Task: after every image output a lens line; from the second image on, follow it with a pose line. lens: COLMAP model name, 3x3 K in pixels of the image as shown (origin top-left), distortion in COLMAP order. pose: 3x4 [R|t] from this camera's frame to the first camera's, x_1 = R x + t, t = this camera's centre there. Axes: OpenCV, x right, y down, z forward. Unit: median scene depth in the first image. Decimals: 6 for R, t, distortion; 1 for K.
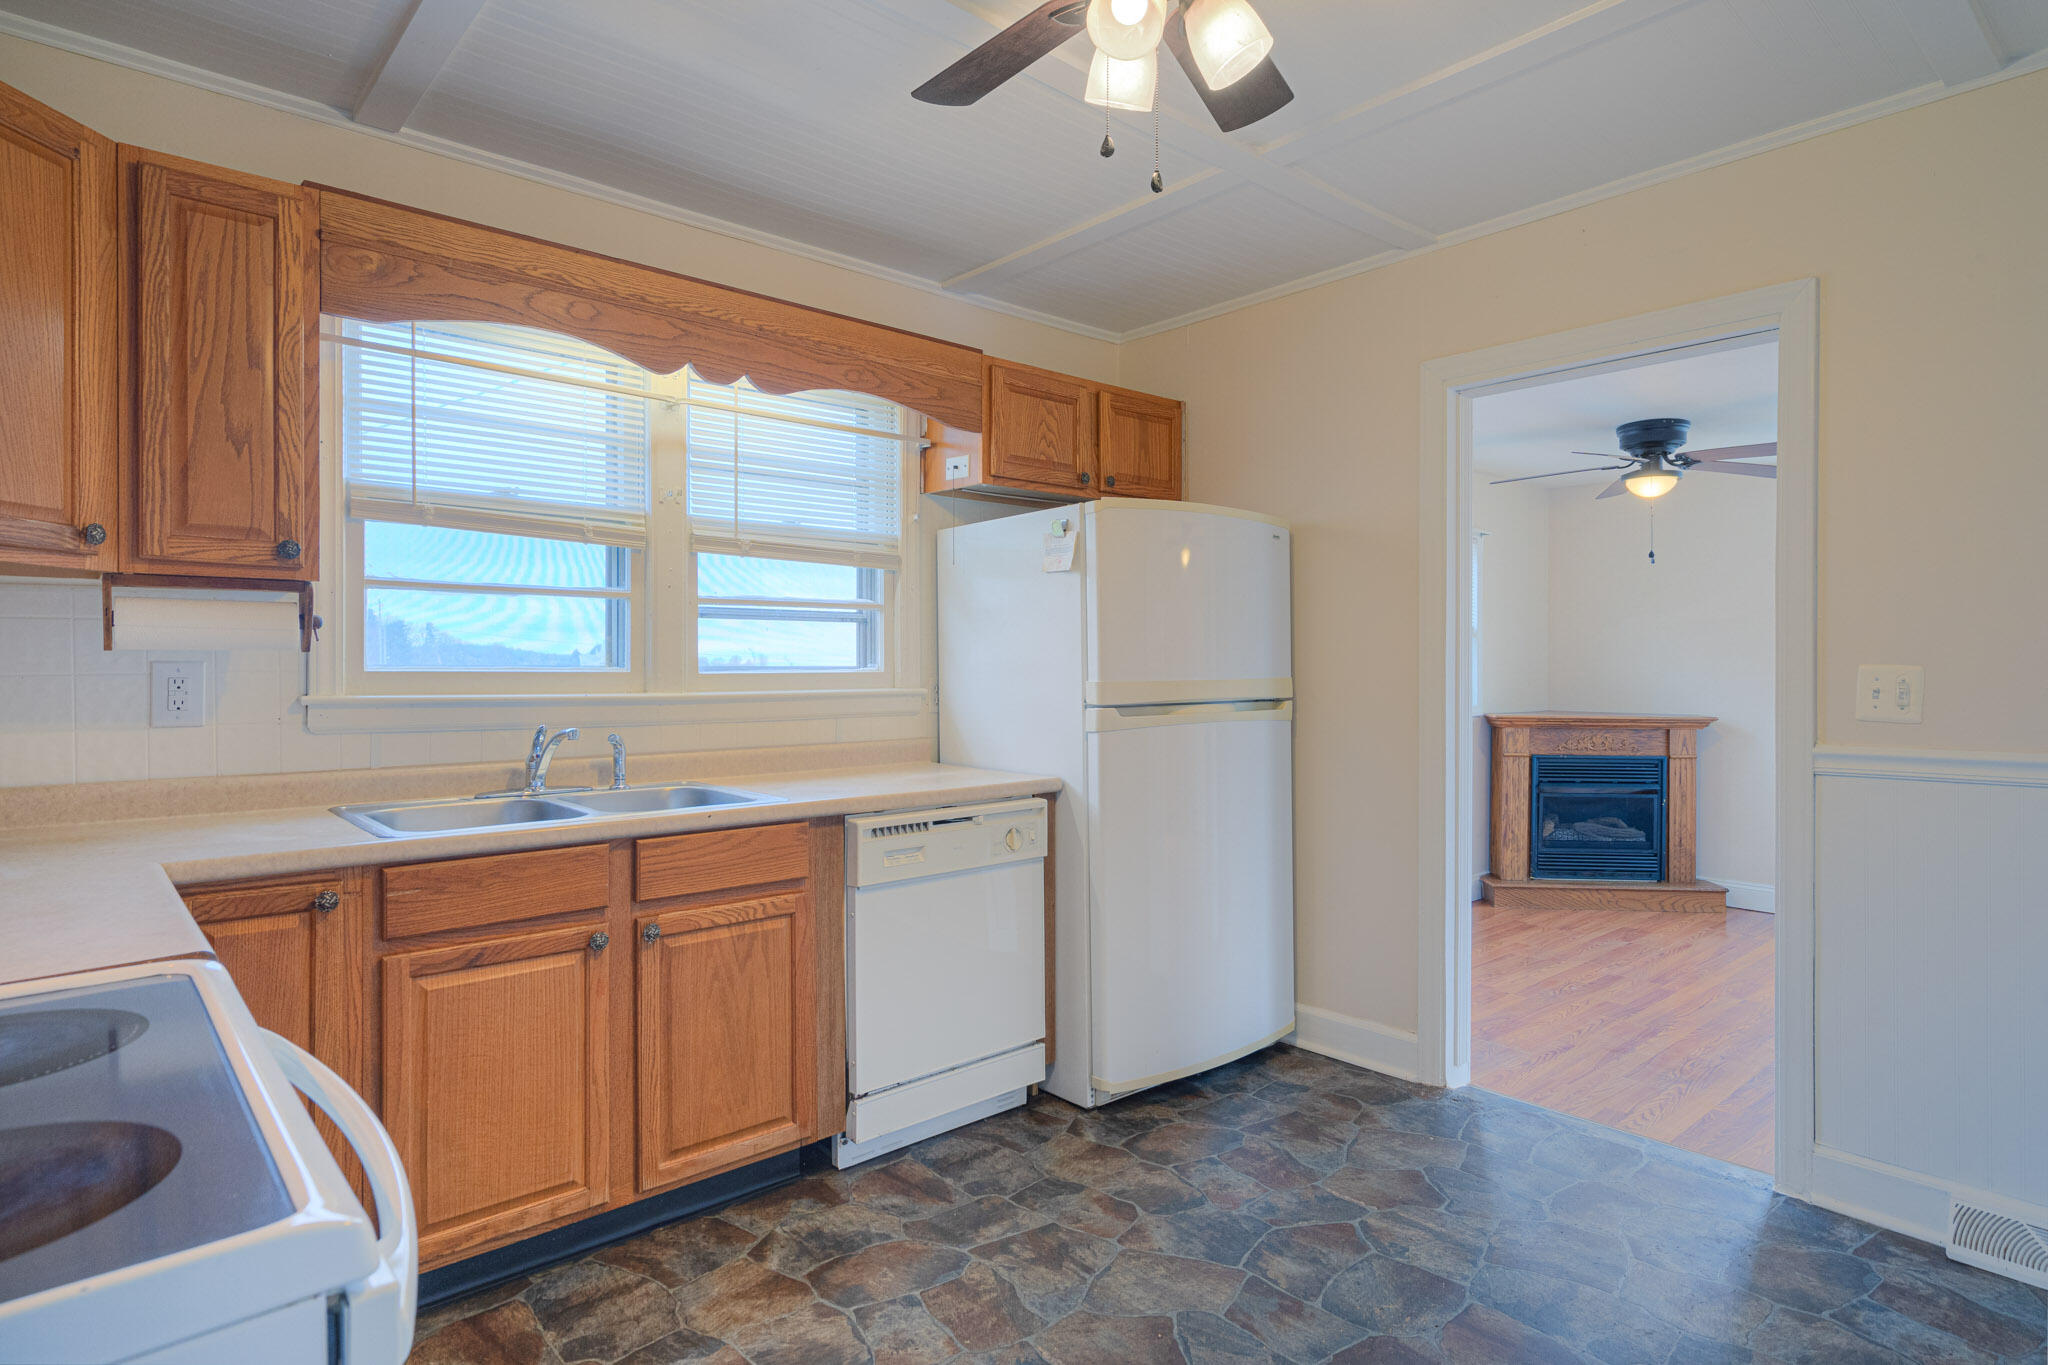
lens RADIAL K [[1104.6, 0, 1031.5], [0, 1104.6, 675.1], [0, 0, 1]] dist [0.008799, 0.002061]
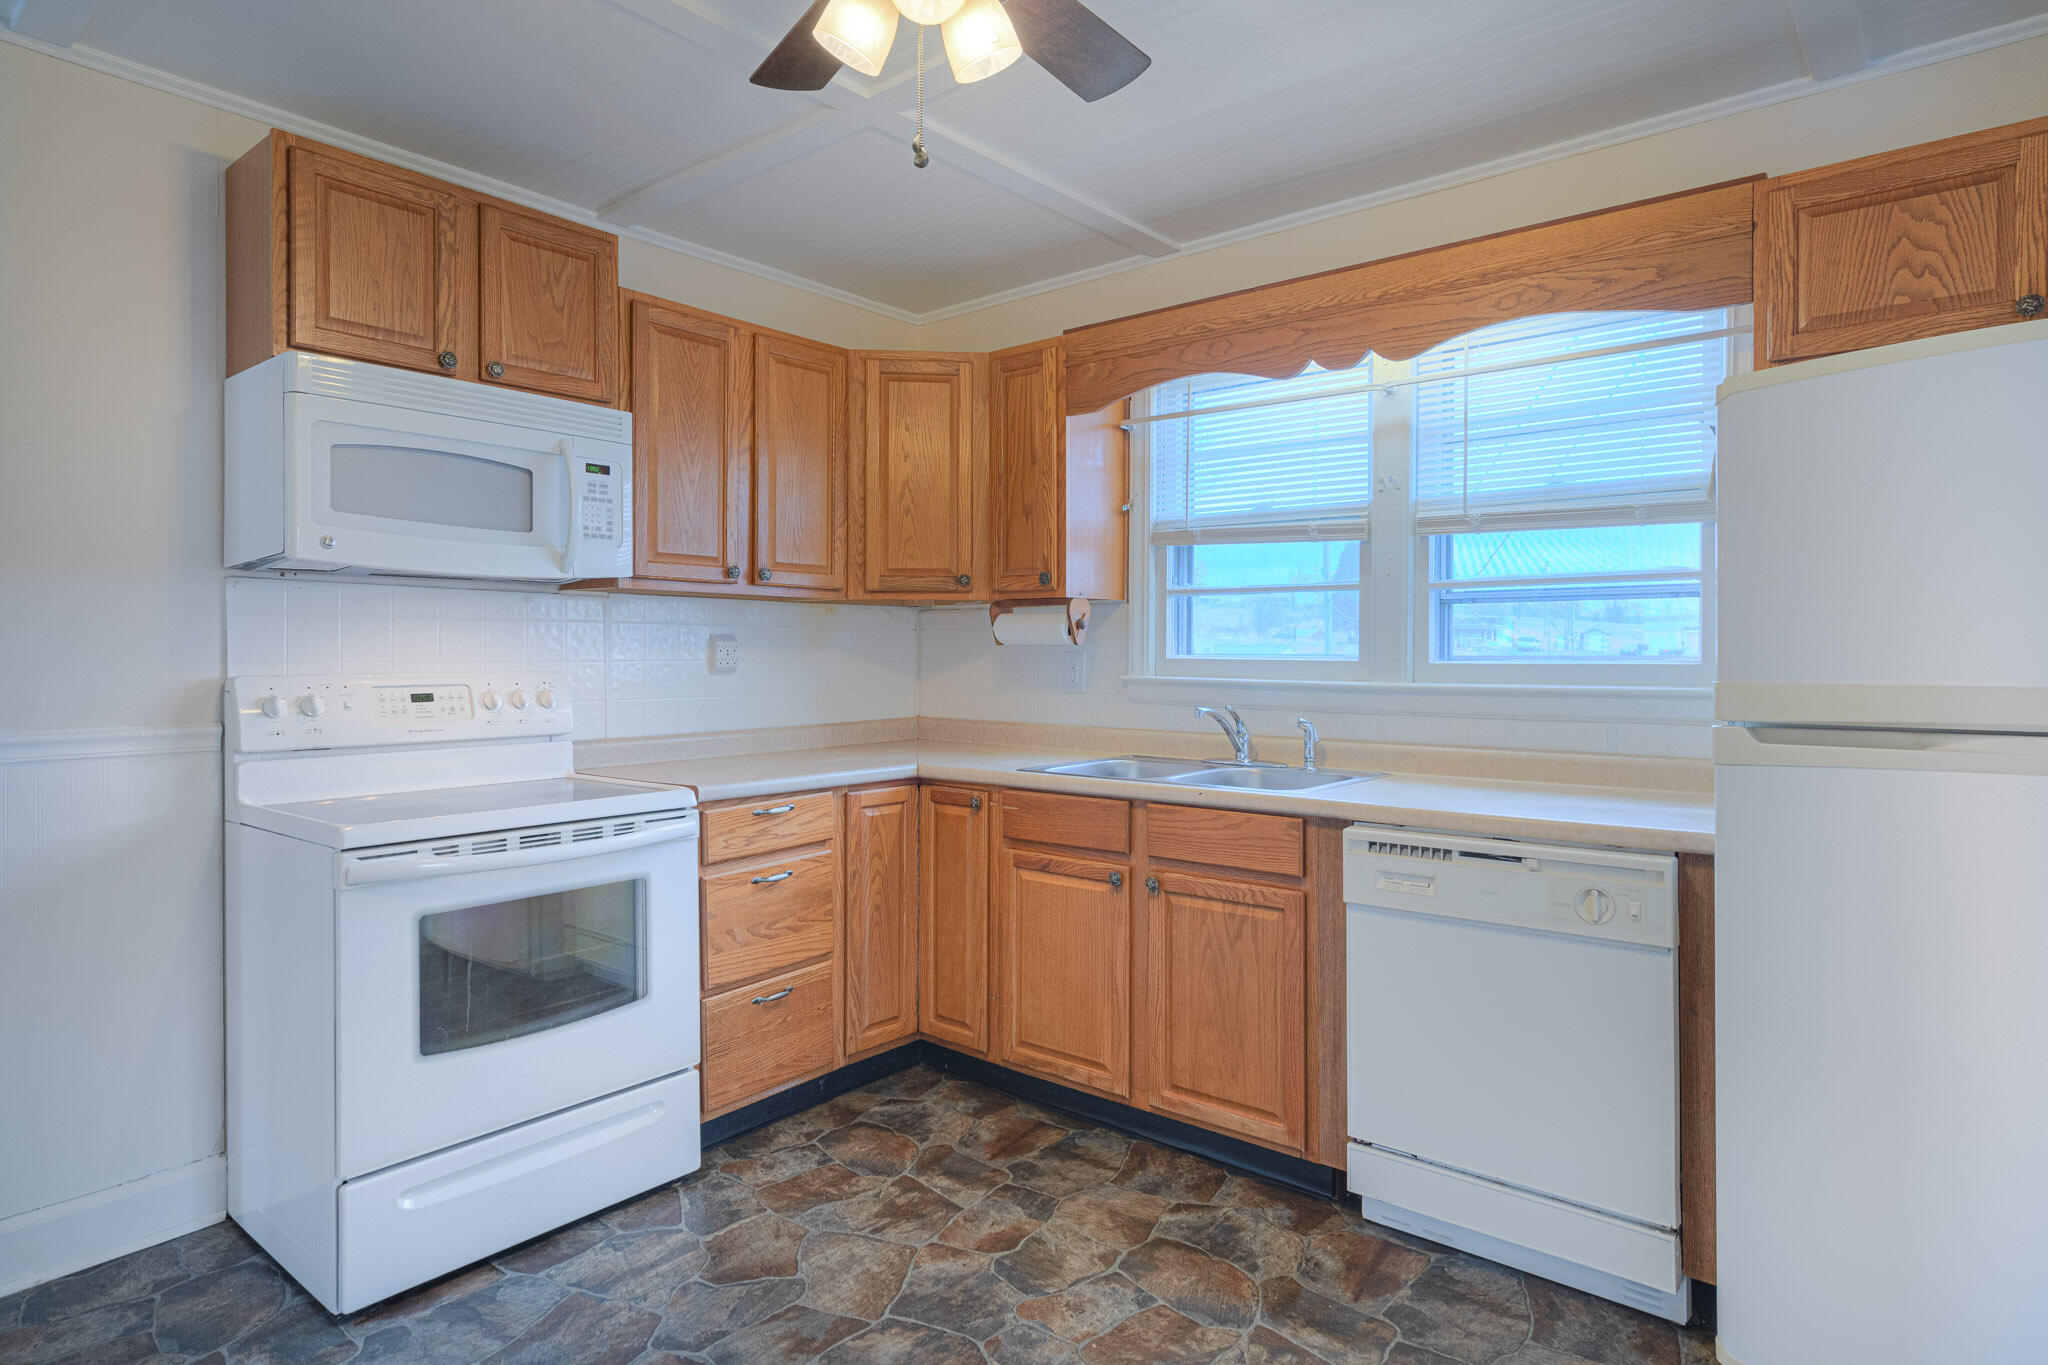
lens RADIAL K [[1104.6, 0, 1031.3], [0, 1104.6, 667.4], [0, 0, 1]] dist [0.008799, 0.002061]
pose [[0.166927, 0.010936, -0.985909, 0.749093], [-0.012413, 0.999883, 0.008990, -0.003428], [0.985891, 0.010737, 0.167043, 0.657185]]
